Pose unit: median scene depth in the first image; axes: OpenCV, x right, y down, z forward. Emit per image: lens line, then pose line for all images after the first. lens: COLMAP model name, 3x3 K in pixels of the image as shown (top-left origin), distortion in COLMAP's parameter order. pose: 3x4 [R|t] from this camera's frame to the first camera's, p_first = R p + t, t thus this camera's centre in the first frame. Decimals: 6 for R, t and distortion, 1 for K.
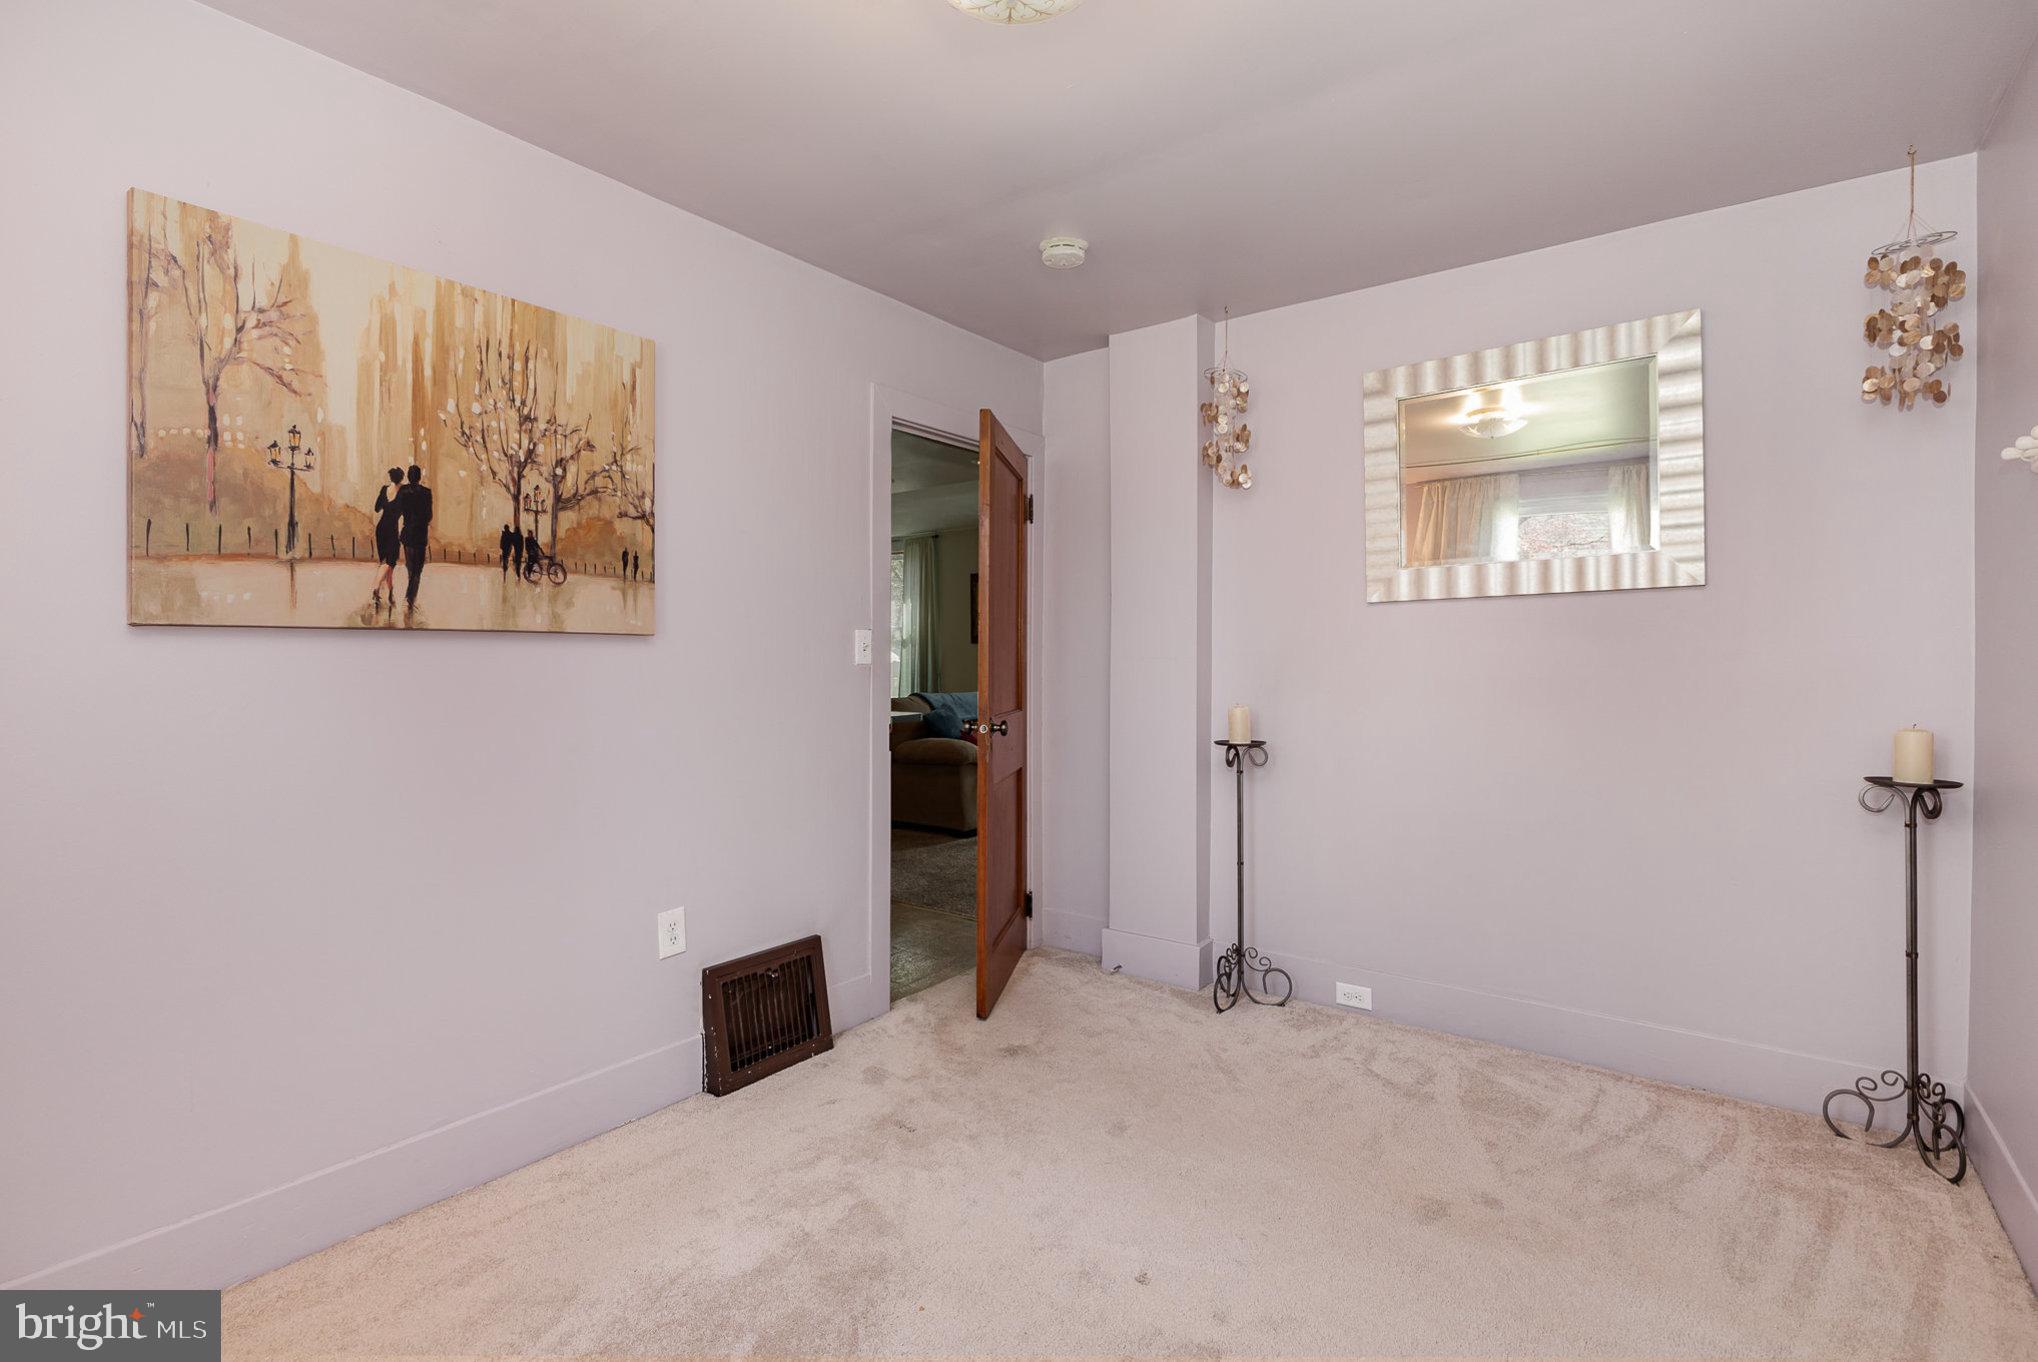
lens RADIAL K [[953.9, 0, 1023.0], [0, 953.9, 659.9], [0, 0, 1]] dist [-0.000523, -0.000850]
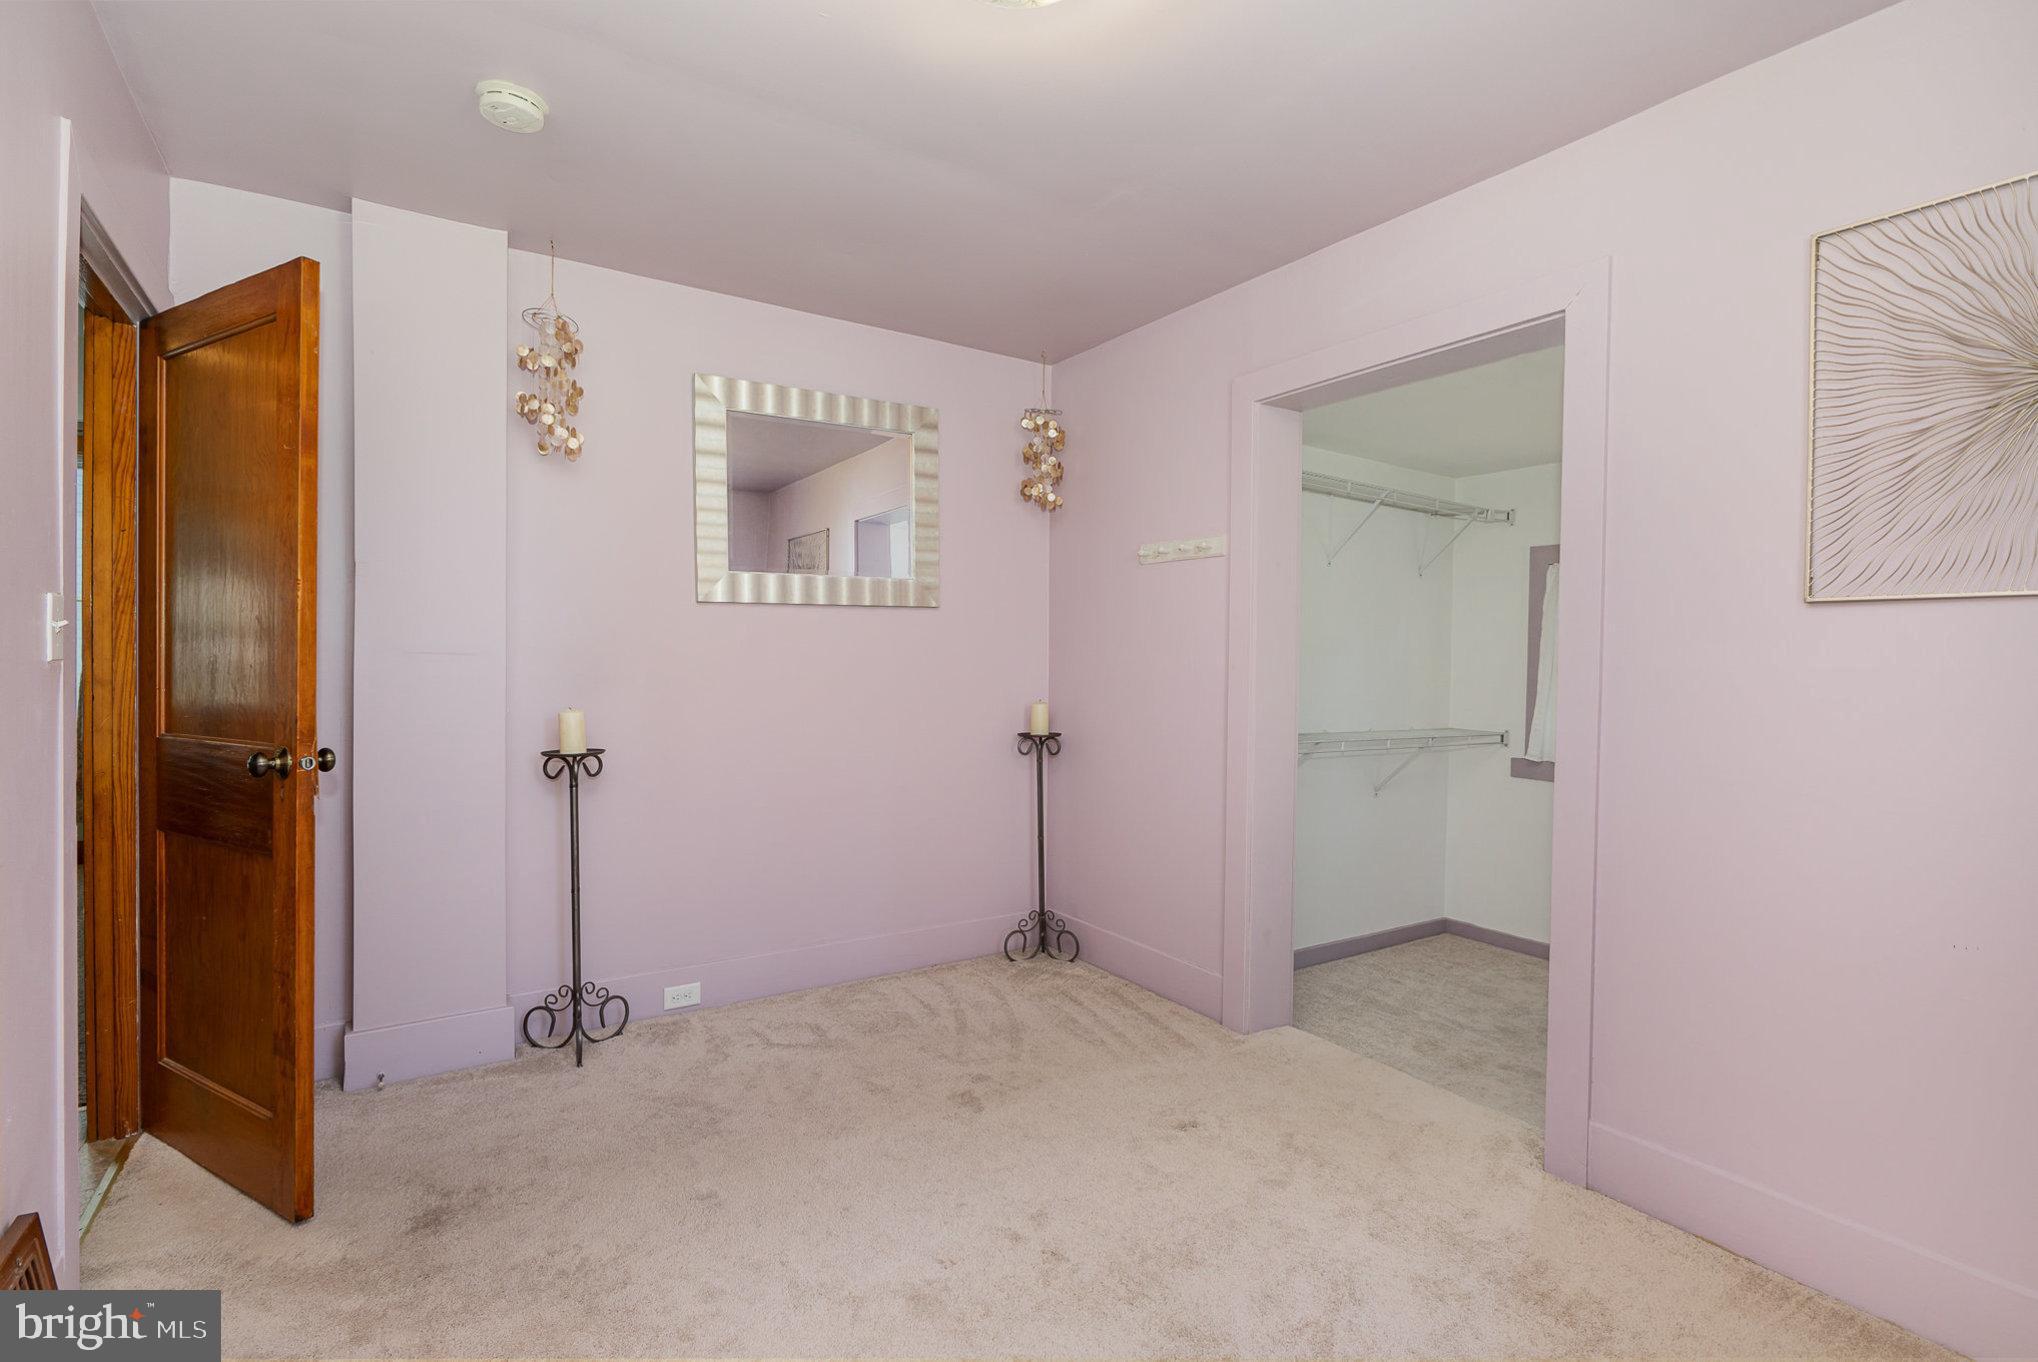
lens RADIAL K [[958.2, 0, 1009.3], [0, 958.2, 675.5], [0, 0, 1]] dist [-0.001715, -0.000408]
pose [[0.350251, -0.014873, 0.936538, -0.512981], [-0.008221, 0.999787, 0.018952, -0.004970], [-0.936620, -0.014337, 0.350054, 0.366324]]
